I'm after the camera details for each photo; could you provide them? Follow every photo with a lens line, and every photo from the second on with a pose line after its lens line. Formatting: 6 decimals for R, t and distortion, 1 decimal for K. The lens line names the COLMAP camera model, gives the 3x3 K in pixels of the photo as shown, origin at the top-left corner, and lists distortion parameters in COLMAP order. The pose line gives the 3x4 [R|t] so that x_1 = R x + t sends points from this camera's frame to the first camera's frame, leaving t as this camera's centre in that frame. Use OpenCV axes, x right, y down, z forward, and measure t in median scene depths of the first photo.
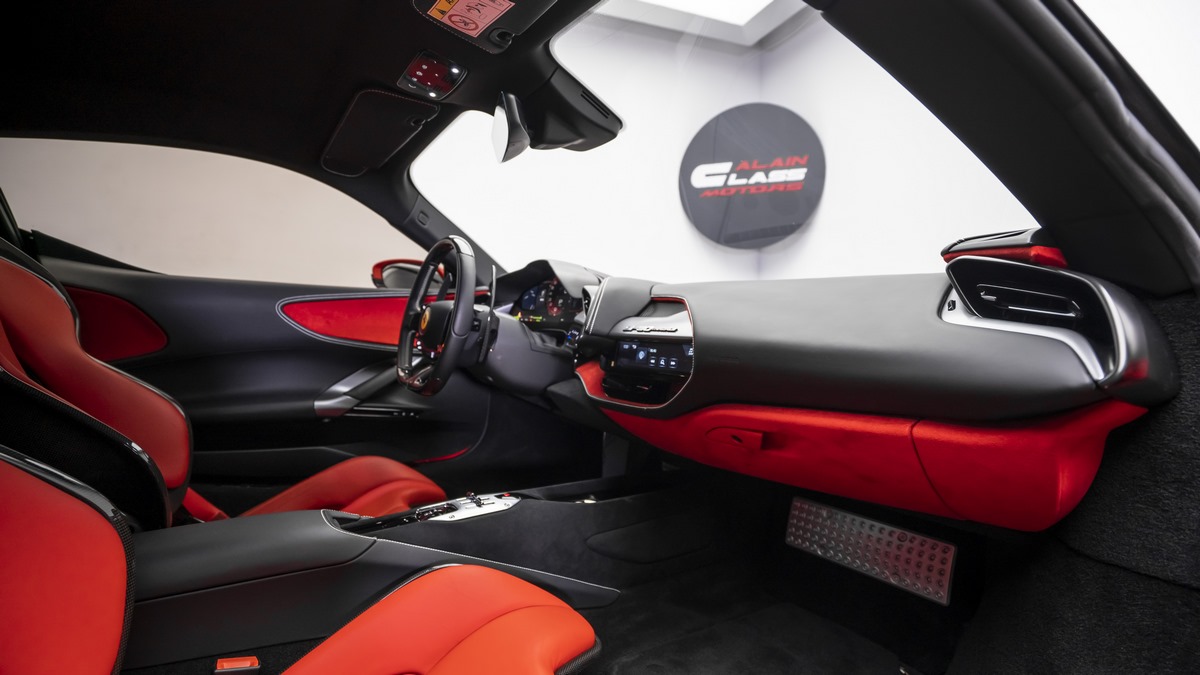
lens RADIAL K [[572.7, 0, 600.0], [0, 572.7, 337.5], [0, 0, 1]] dist [-0.054577, 0.030832]
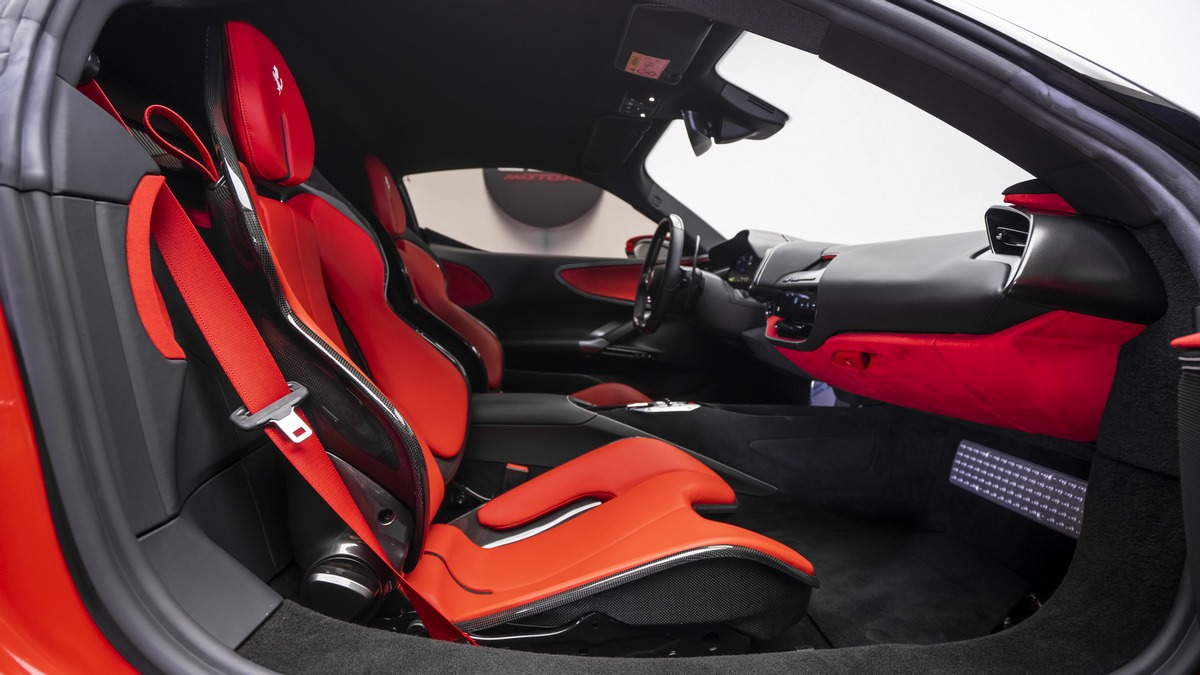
lens RADIAL K [[572.7, 0, 600.0], [0, 572.7, 337.5], [0, 0, 1]] dist [-0.054577, 0.030832]
pose [[0.884649, 0.035046, -0.464938, 0.185206], [-0.017698, 0.998977, 0.041625, 0.045124], [0.465921, -0.028595, 0.884364, -0.208369]]
